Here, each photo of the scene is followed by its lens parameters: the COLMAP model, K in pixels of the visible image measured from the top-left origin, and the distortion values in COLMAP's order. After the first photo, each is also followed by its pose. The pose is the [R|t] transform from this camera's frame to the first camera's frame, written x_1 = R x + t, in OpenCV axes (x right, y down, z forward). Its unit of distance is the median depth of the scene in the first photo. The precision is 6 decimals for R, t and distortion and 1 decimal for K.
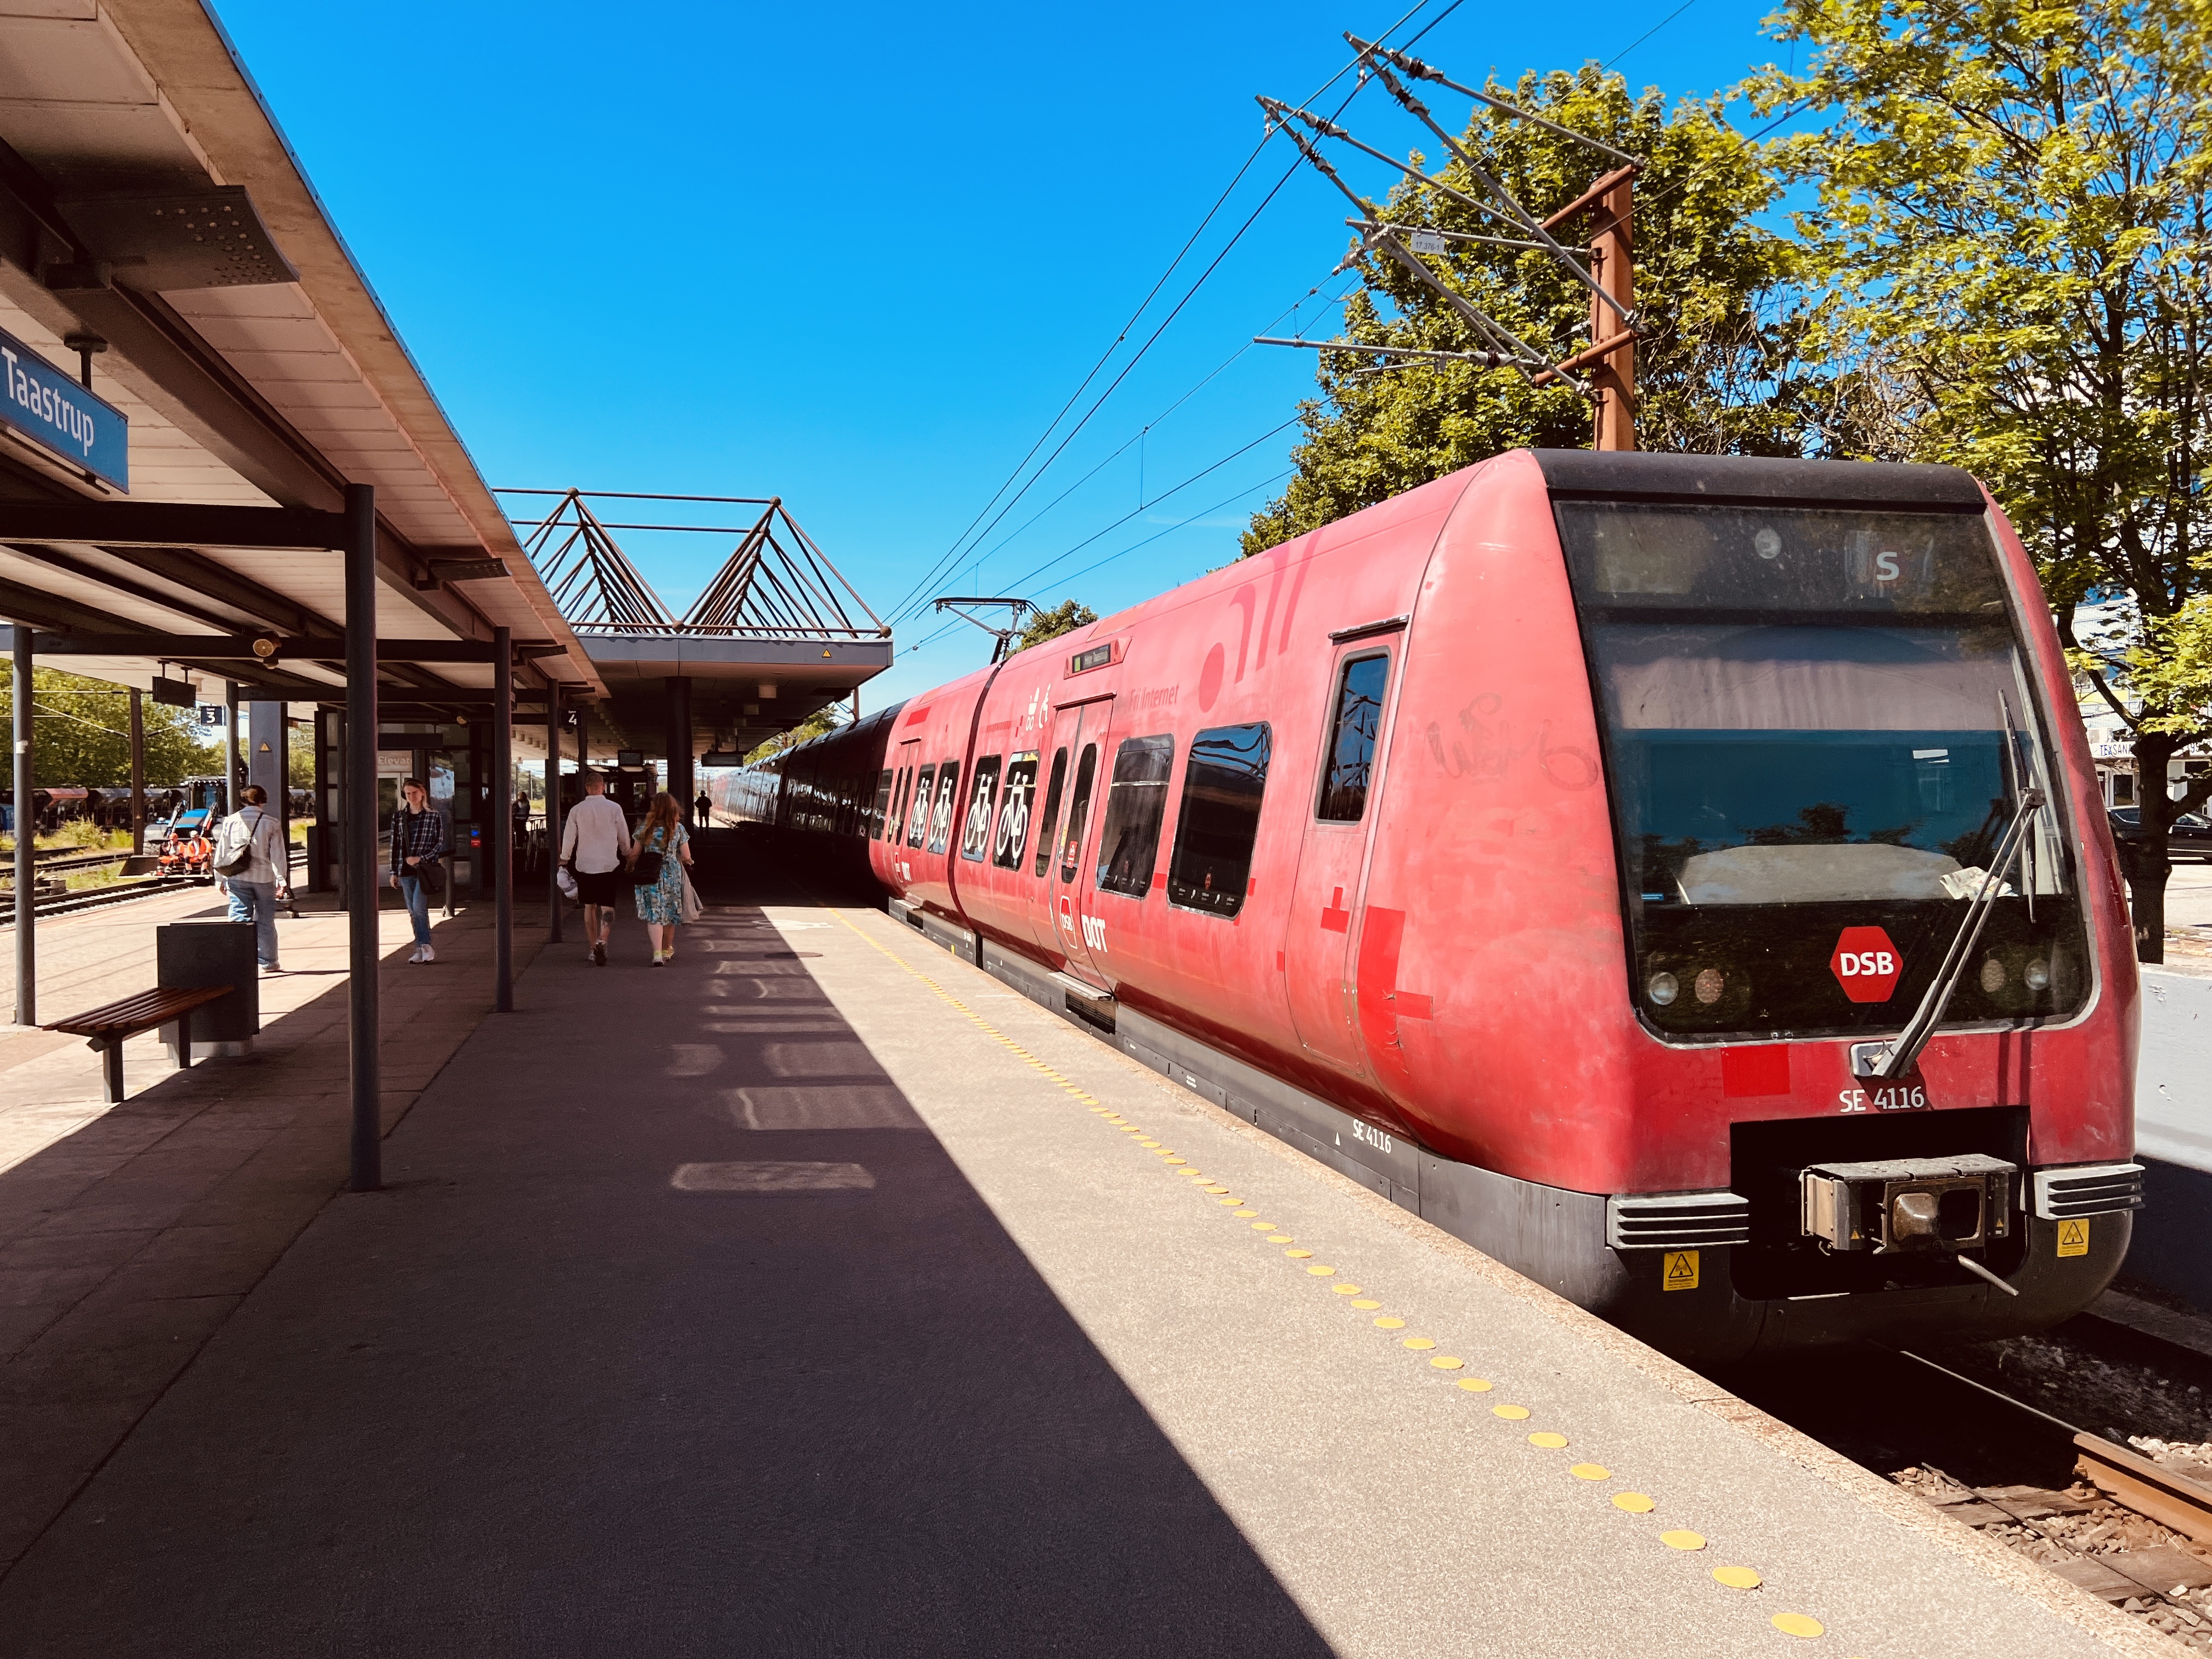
lens RADIAL K [[1678.6, 0, 1106.0], [0, 1678.6, 829.5], [0, 0, 1]] dist [0.069837, -0.000868]
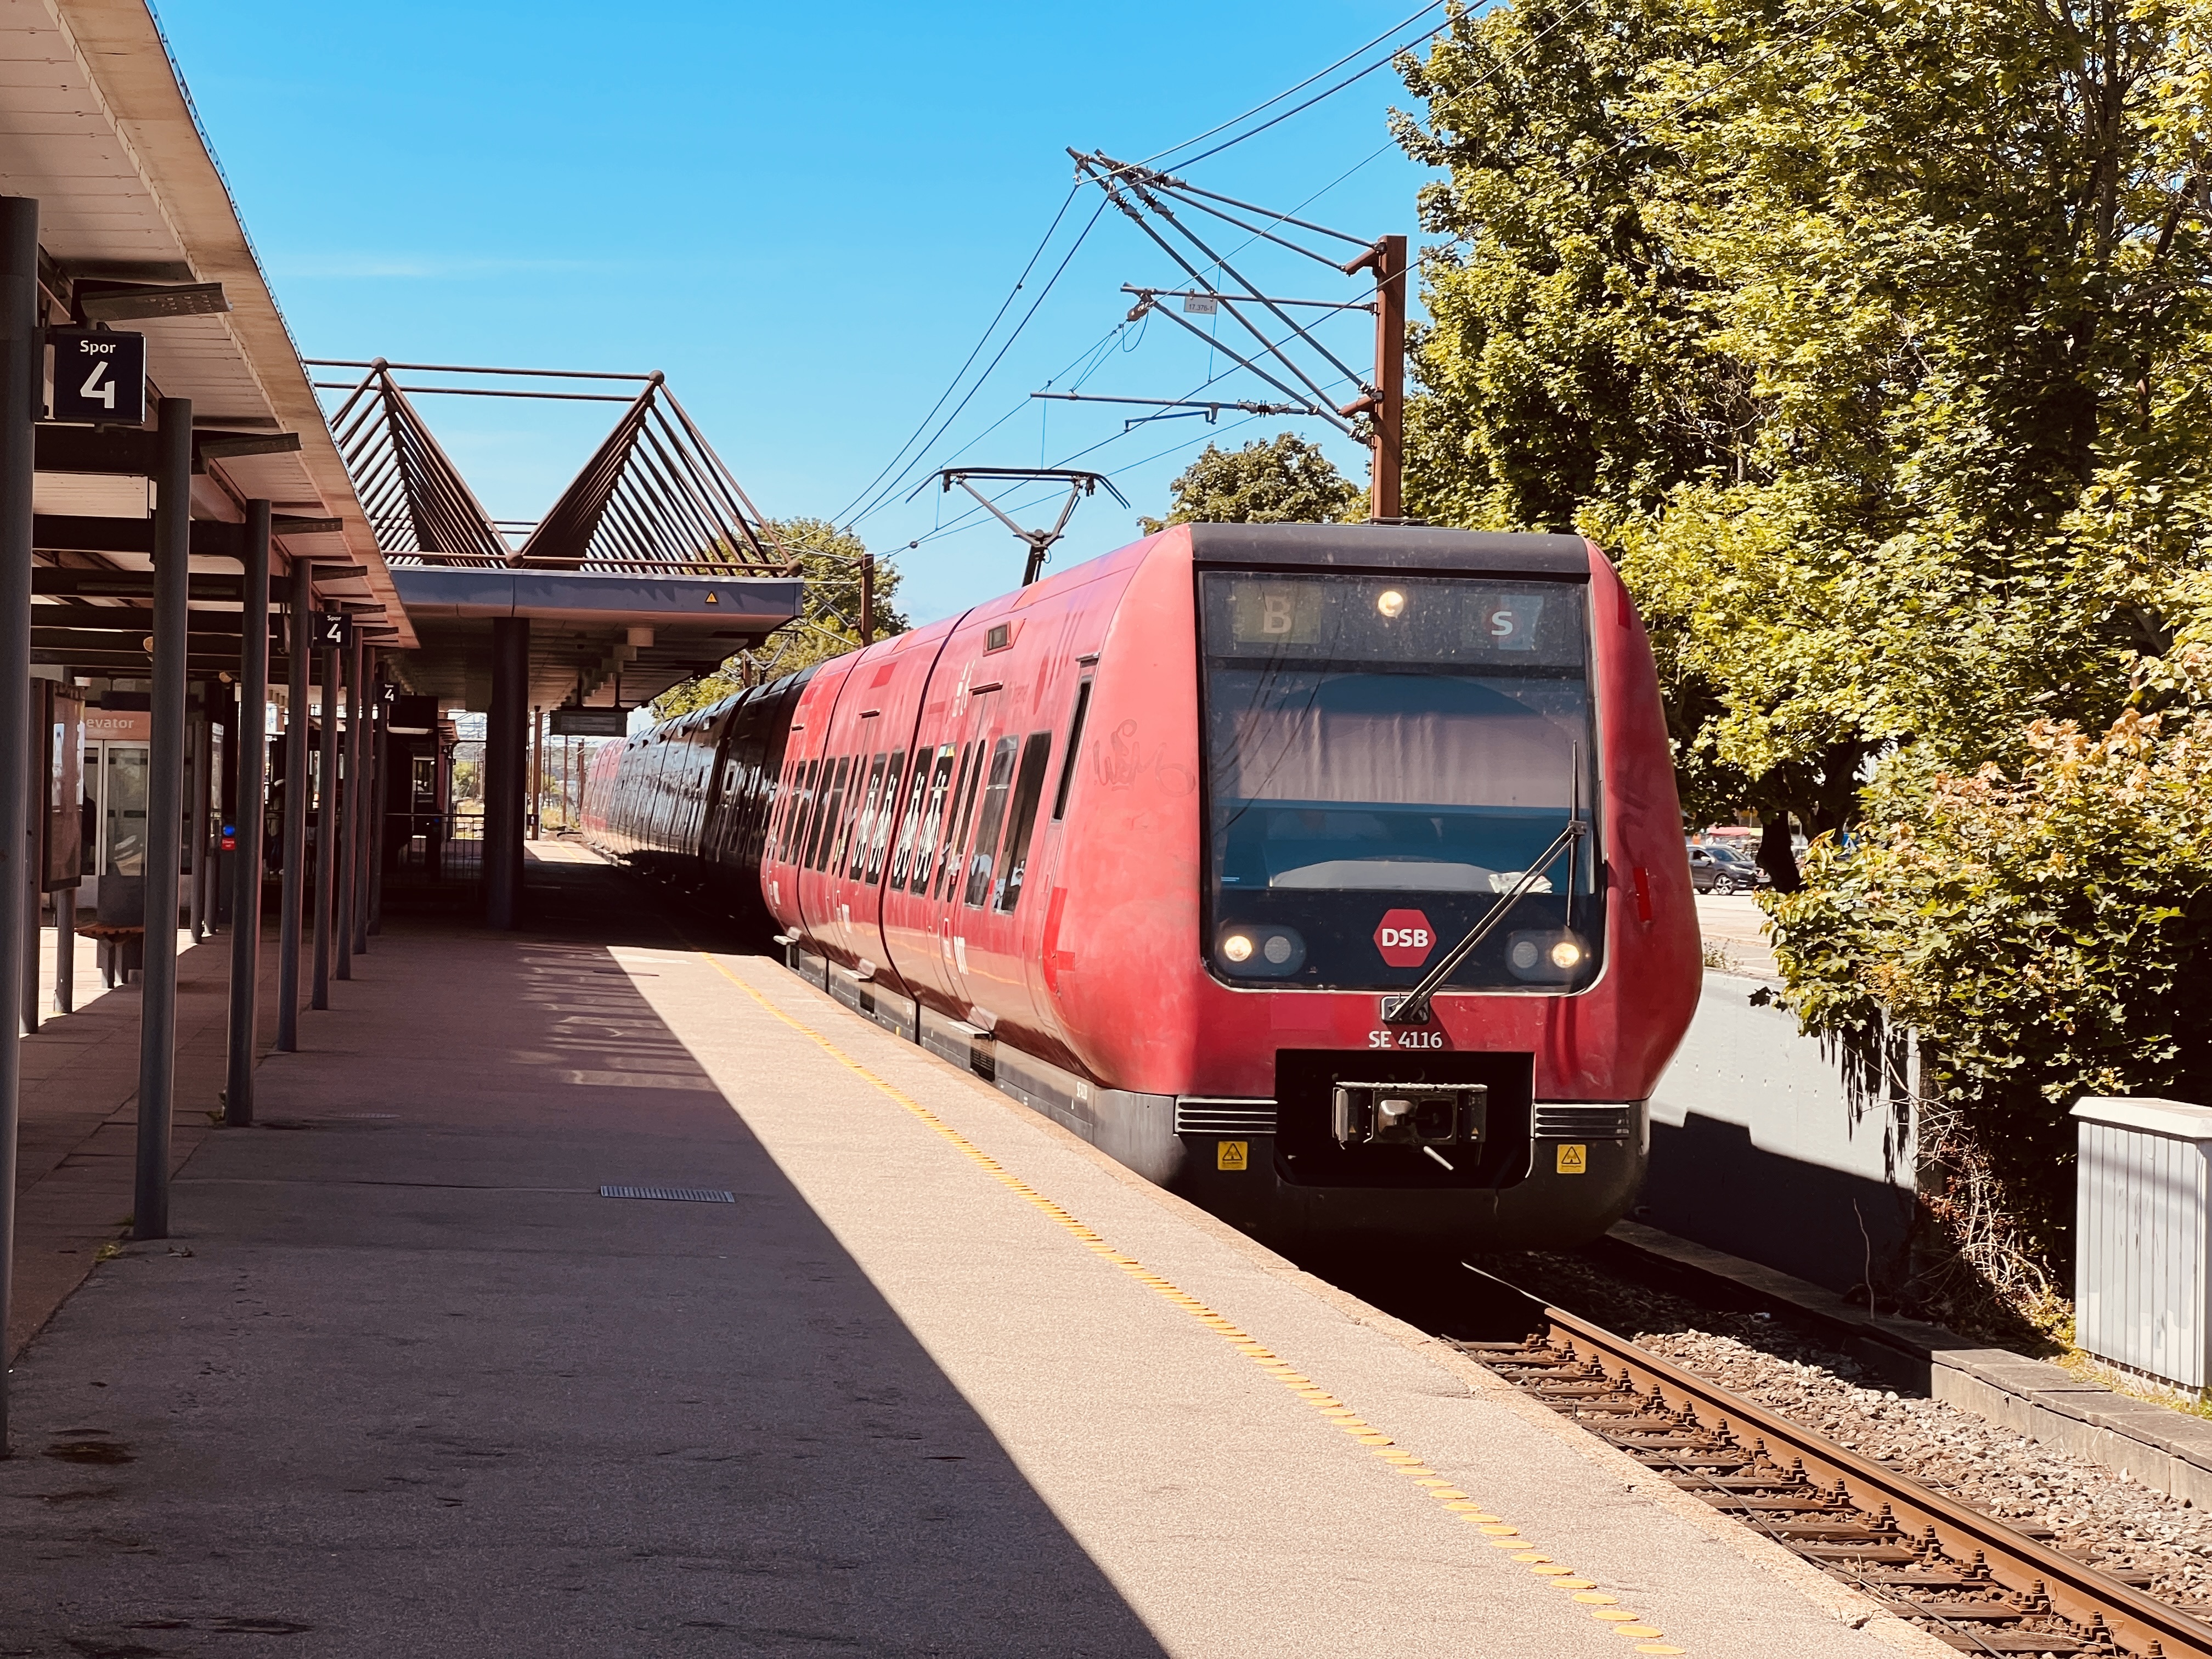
lens RADIAL K [[4963.7, 0, 1106.0], [0, 4963.7, 829.5], [0, 0, 1]] dist [-0.081632, -6.936478]
pose [[0.991887, 0.032192, -0.122980, 0.617033], [-0.034834, 0.999205, -0.019397, 0.069929], [0.122258, 0.023523, 0.992220, -2.523935]]
